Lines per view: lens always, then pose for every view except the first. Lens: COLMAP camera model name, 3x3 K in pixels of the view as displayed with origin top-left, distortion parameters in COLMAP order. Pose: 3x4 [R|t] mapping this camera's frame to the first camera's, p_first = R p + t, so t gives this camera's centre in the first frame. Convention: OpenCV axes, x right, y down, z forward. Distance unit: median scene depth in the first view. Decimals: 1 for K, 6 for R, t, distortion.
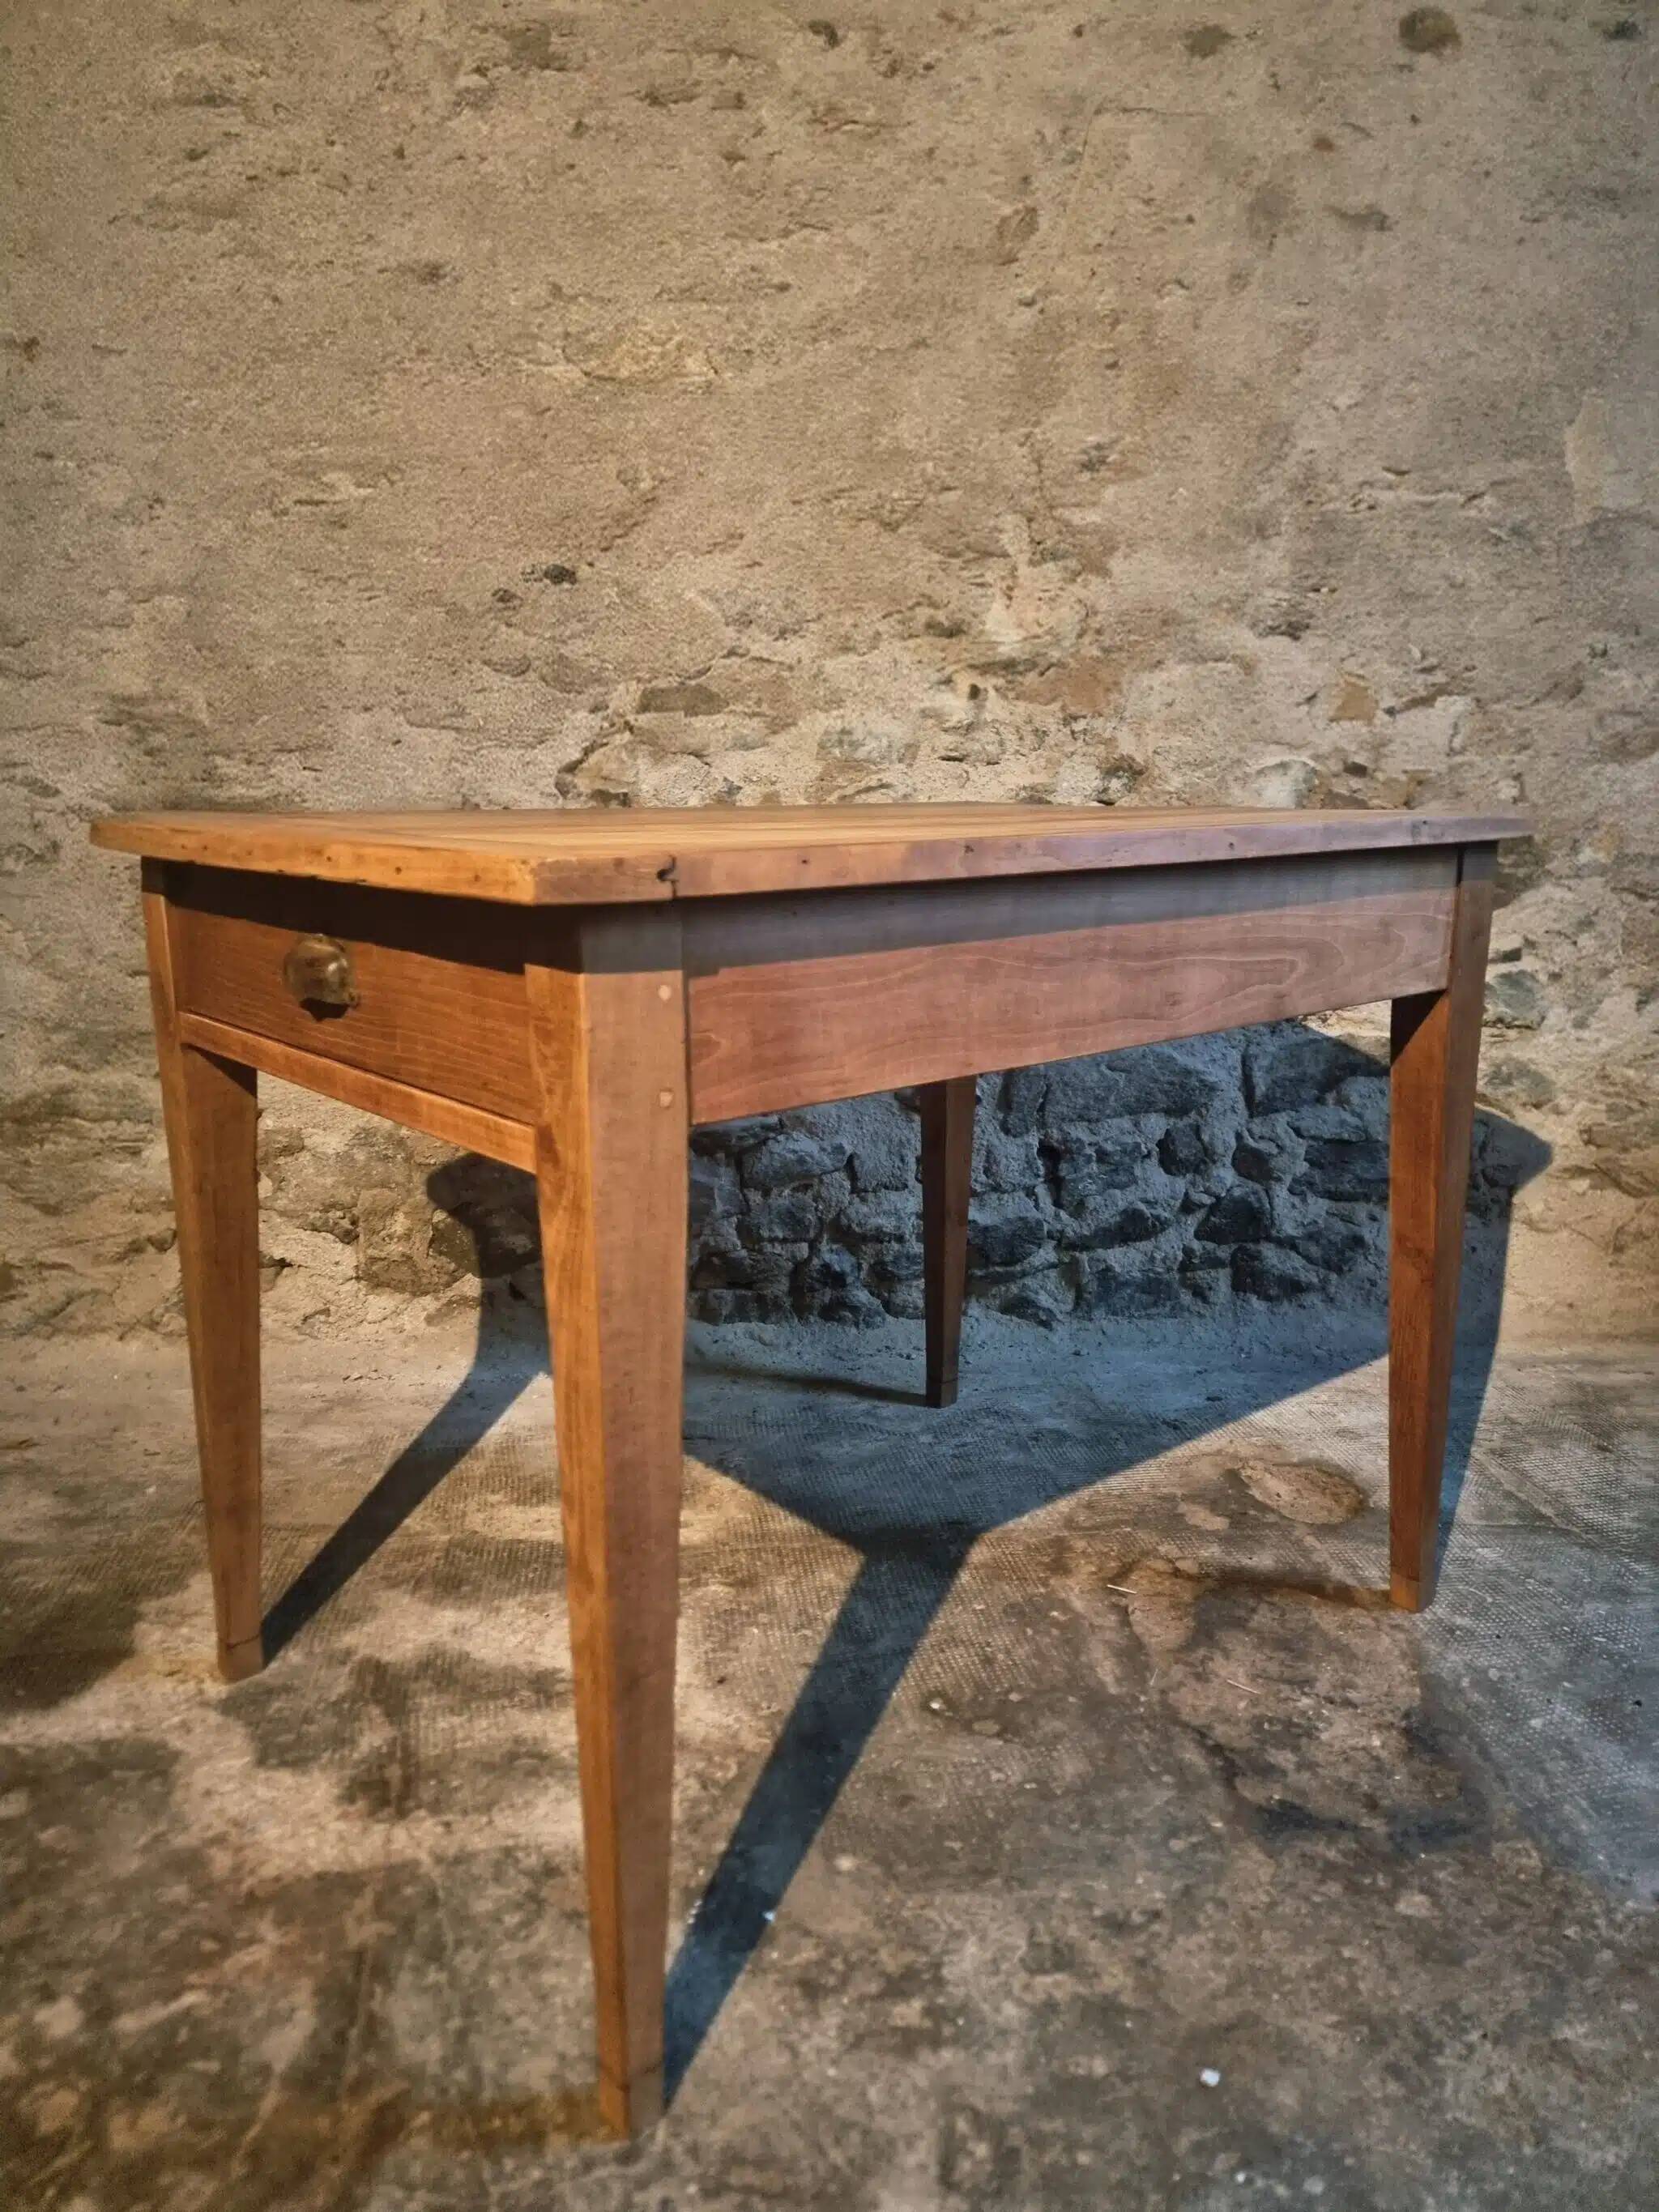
lens RADIAL K [[1542.9, 0, 837.6], [0, 1542.9, 1108.1], [0, 0, 1]] dist [0.091702, -0.082969]
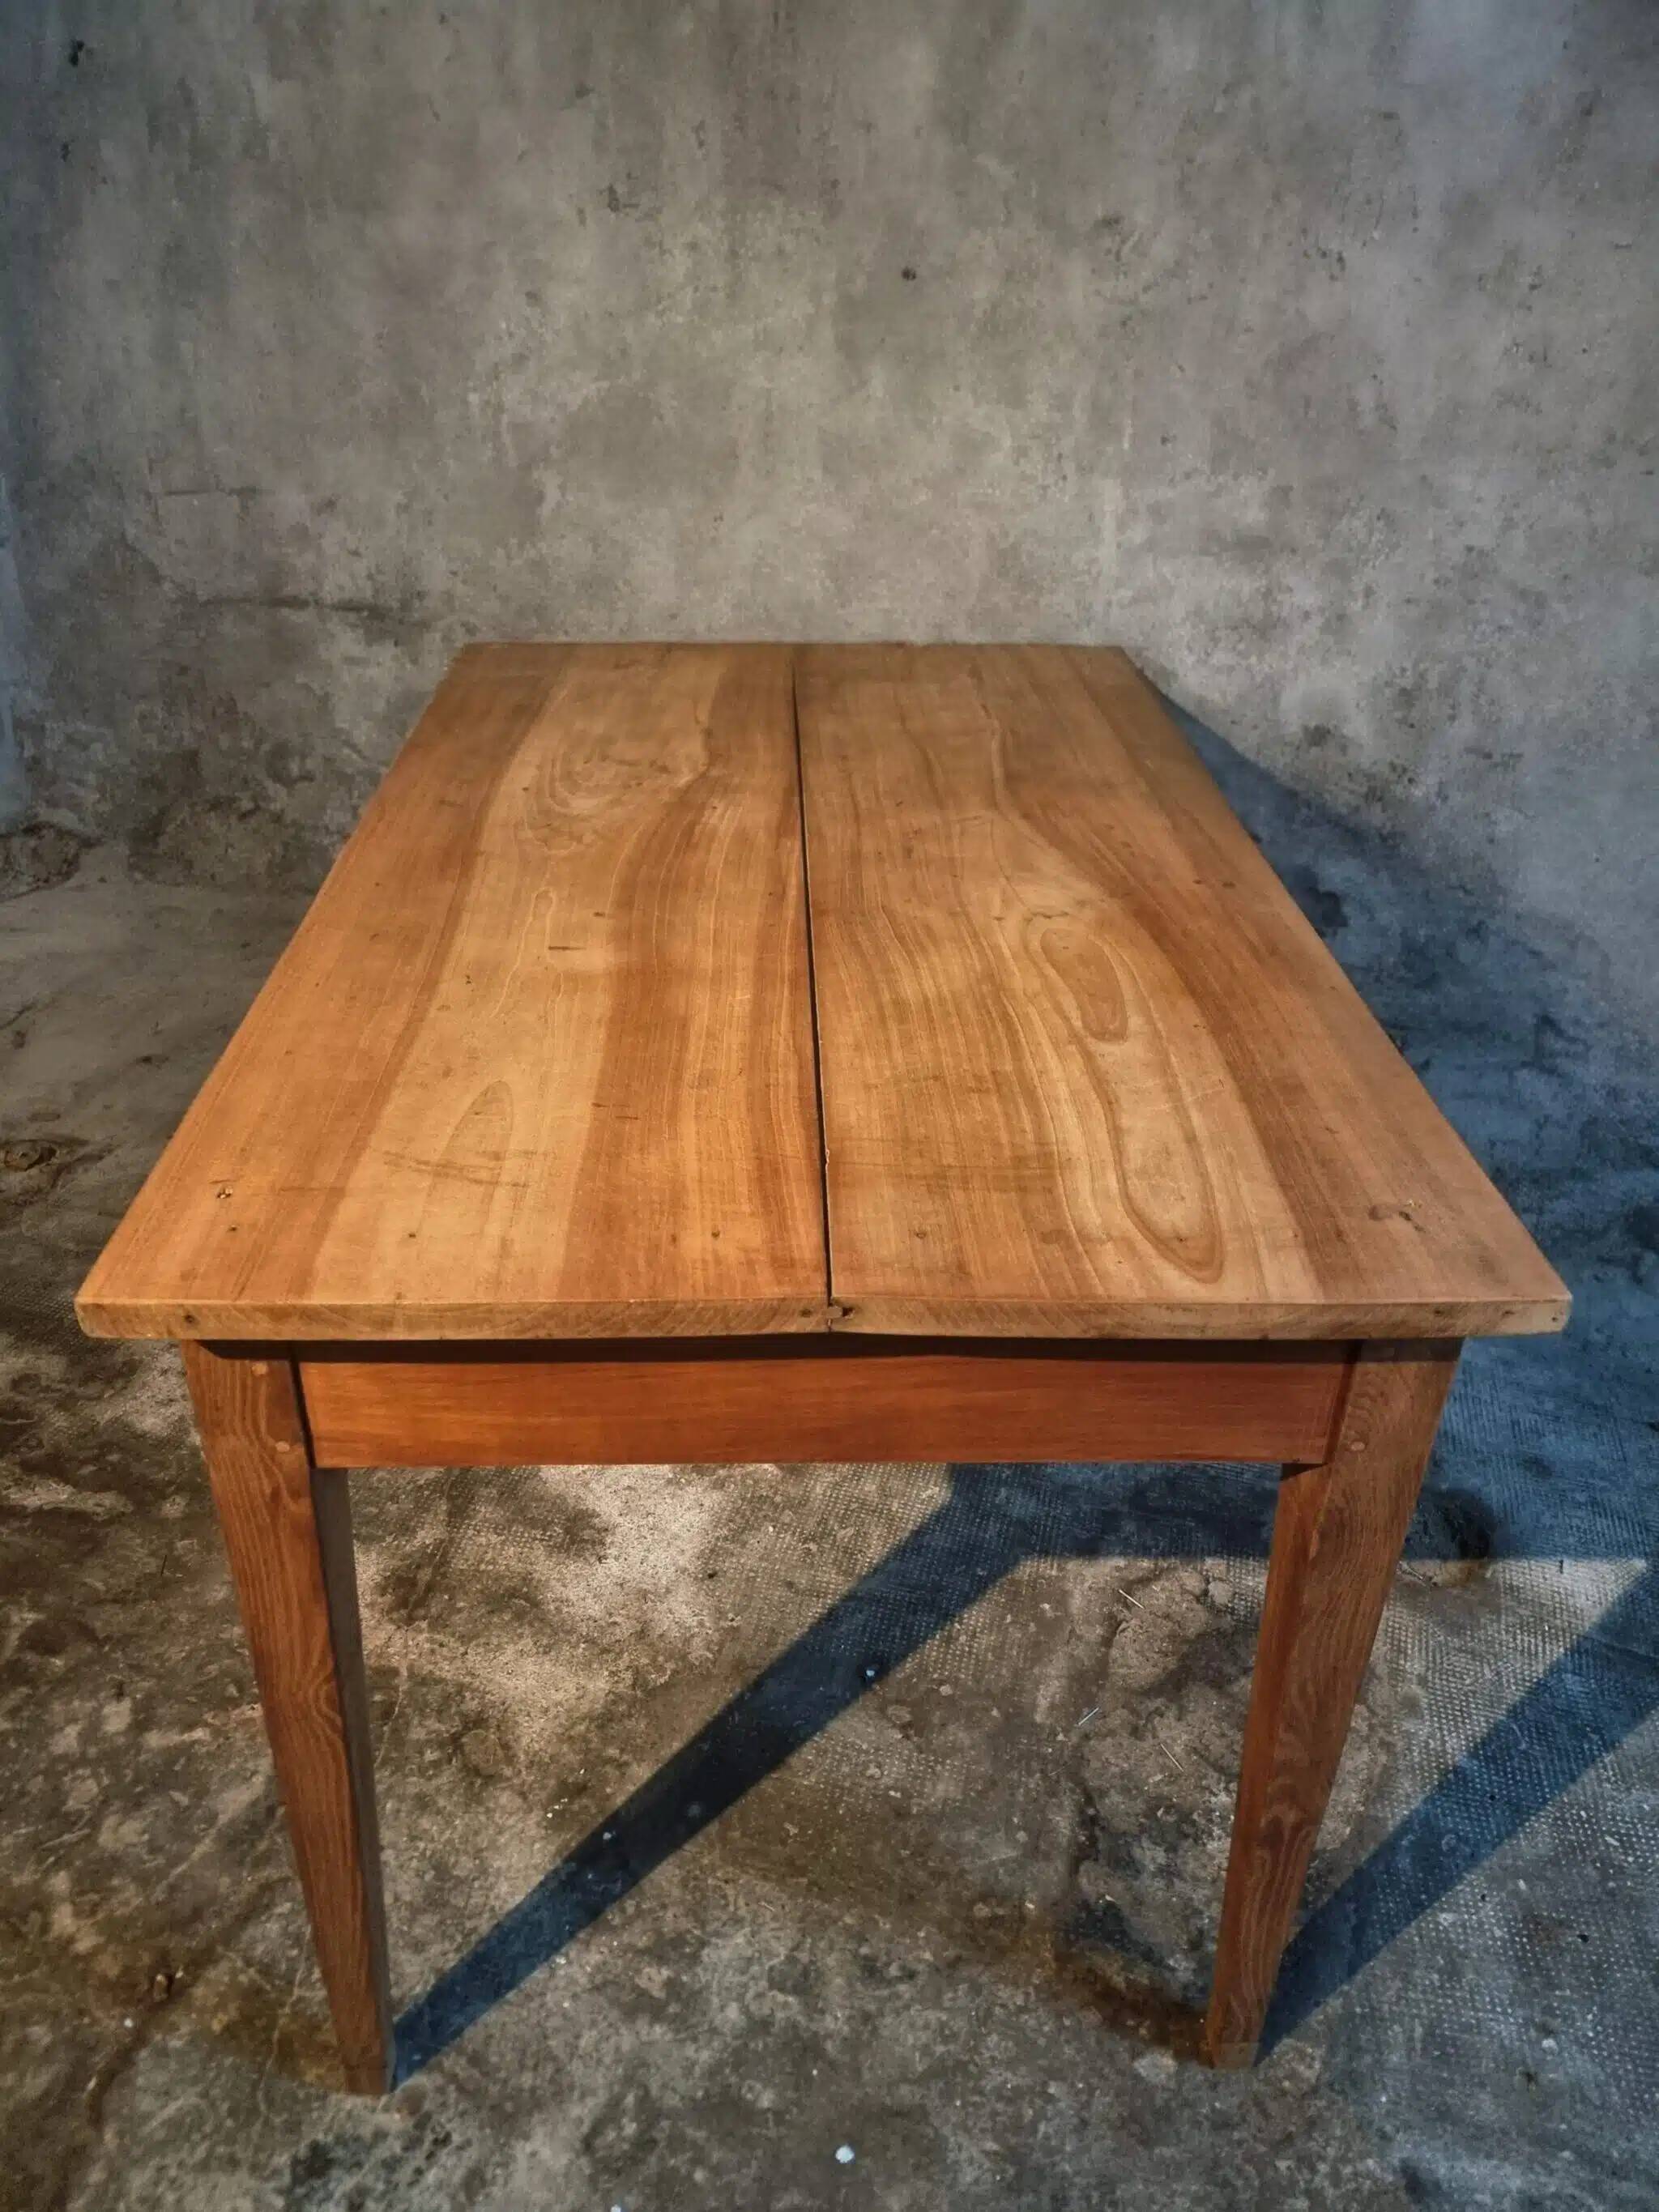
lens RADIAL K [[1586.2, 0, 814.2], [0, 1586.2, 1110.9], [0, 0, 1]] dist [0.076550, -0.070032]
pose [[0.906204, 0.237111, -0.350105, 0.327864], [-0.112081, 0.933060, 0.341814, -0.358272], [0.407717, -0.270513, 0.872118, 0.128524]]
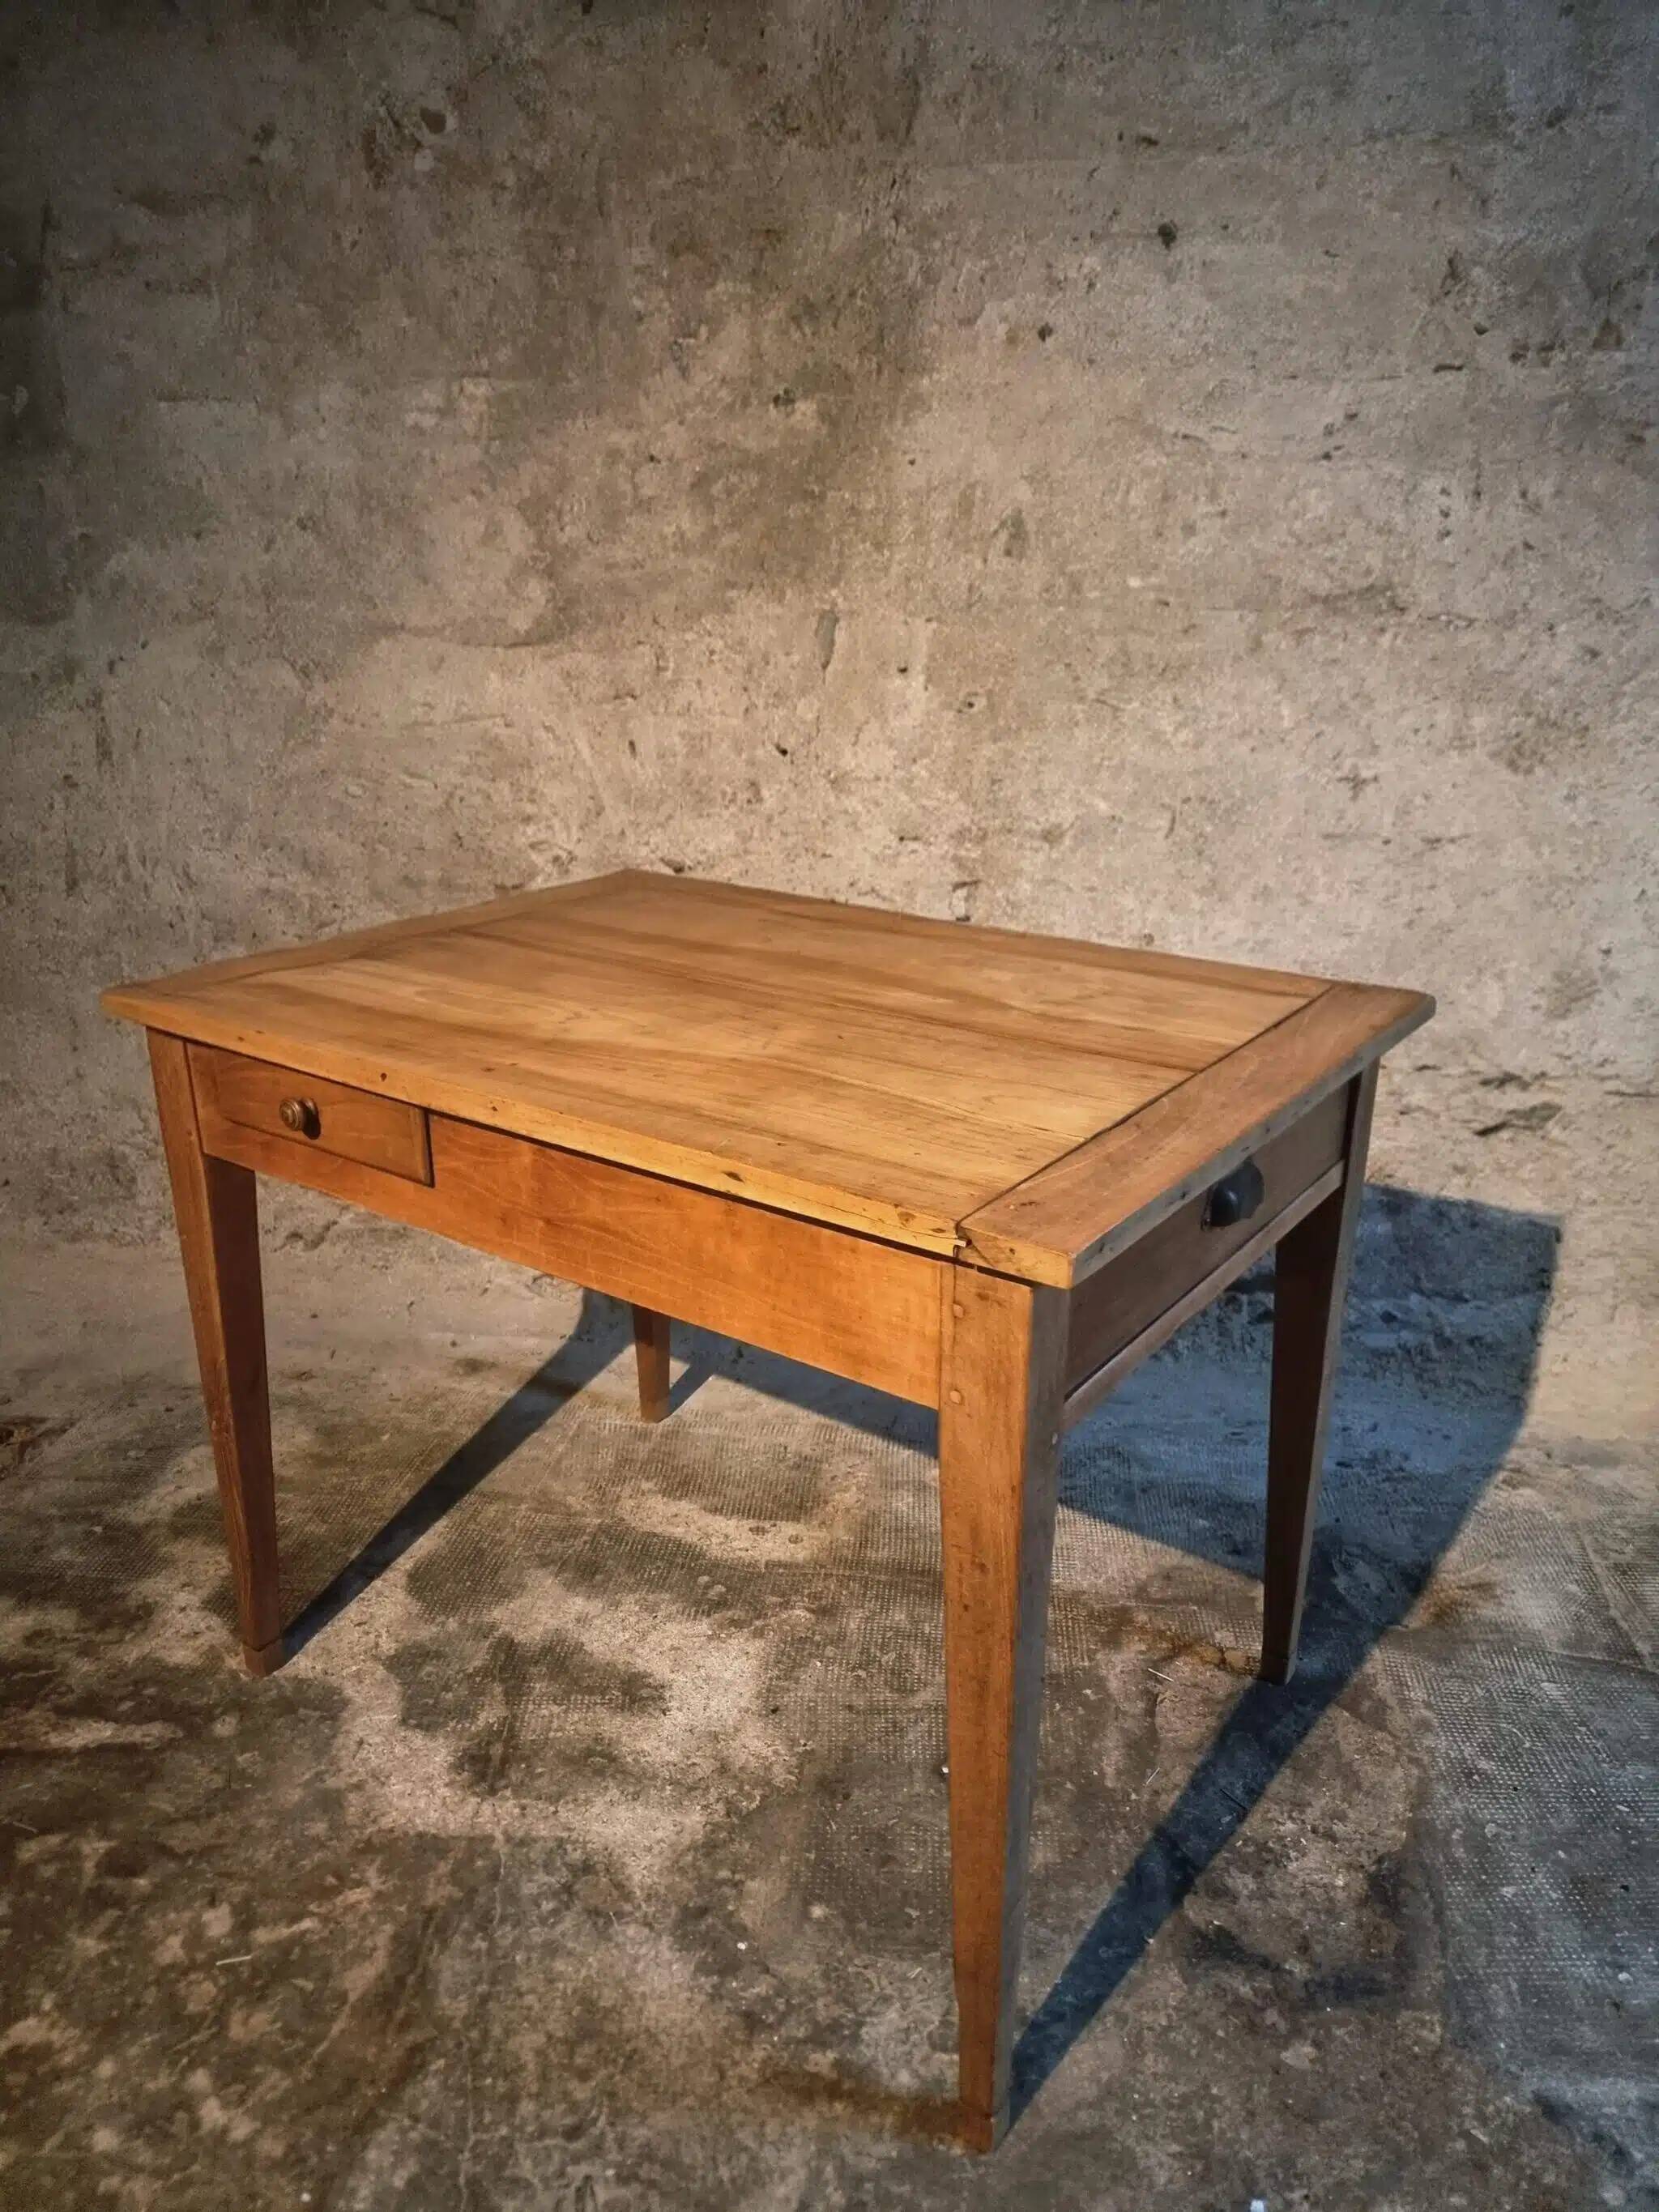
lens RADIAL K [[1559.6, 0, 816.3], [0, 1559.6, 1126.6], [0, 0, 1]] dist [0.072594, -0.063192]
pose [[0.965594, 0.082146, -0.246738, 0.220325], [-0.047277, 0.988439, 0.144063, -0.247207], [0.255720, -0.127441, 0.958314, -0.068467]]
